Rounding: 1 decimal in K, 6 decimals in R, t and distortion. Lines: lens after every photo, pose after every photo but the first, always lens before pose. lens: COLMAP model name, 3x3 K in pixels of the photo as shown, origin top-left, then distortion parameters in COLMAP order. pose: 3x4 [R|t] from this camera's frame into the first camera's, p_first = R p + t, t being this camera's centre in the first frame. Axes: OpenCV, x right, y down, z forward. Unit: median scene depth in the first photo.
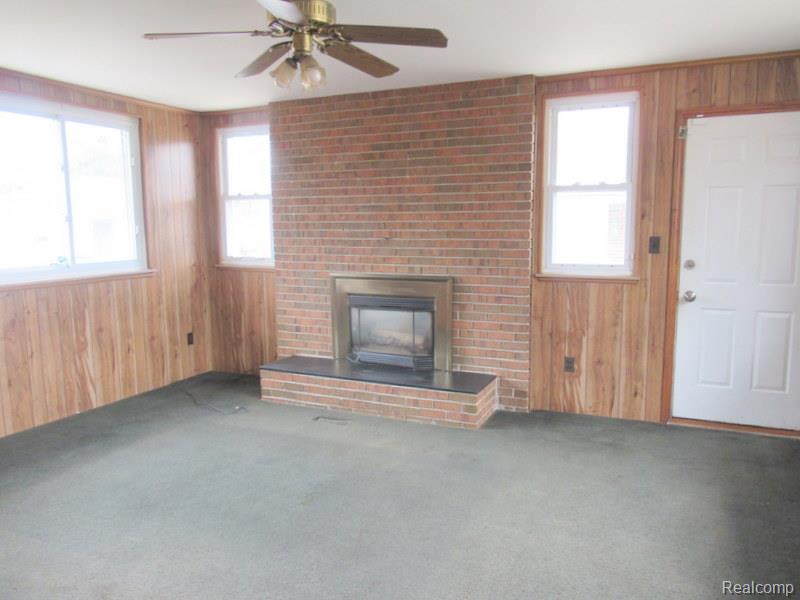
lens RADIAL K [[600.9, 0, 400.0], [0, 600.9, 300.0], [0, 0, 1]] dist [-0.002375, -0.004732]
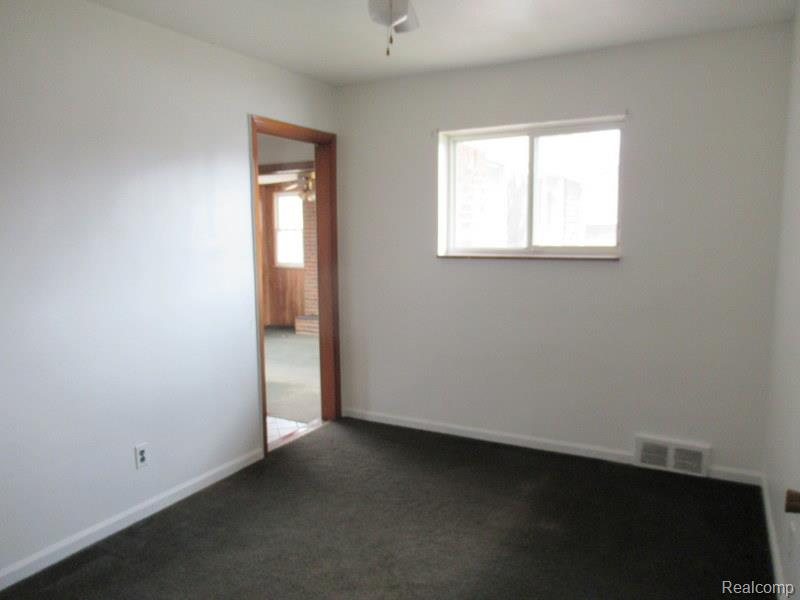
lens RADIAL K [[600.9, 0, 400.0], [0, 600.9, 300.0], [0, 0, 1]] dist [-0.002375, -0.004732]
pose [[0.997309, 0.004824, -0.073151, 0.228119], [-0.005788, 0.999899, -0.012978, 0.069642], [0.073081, 0.013367, 0.997236, -0.844539]]
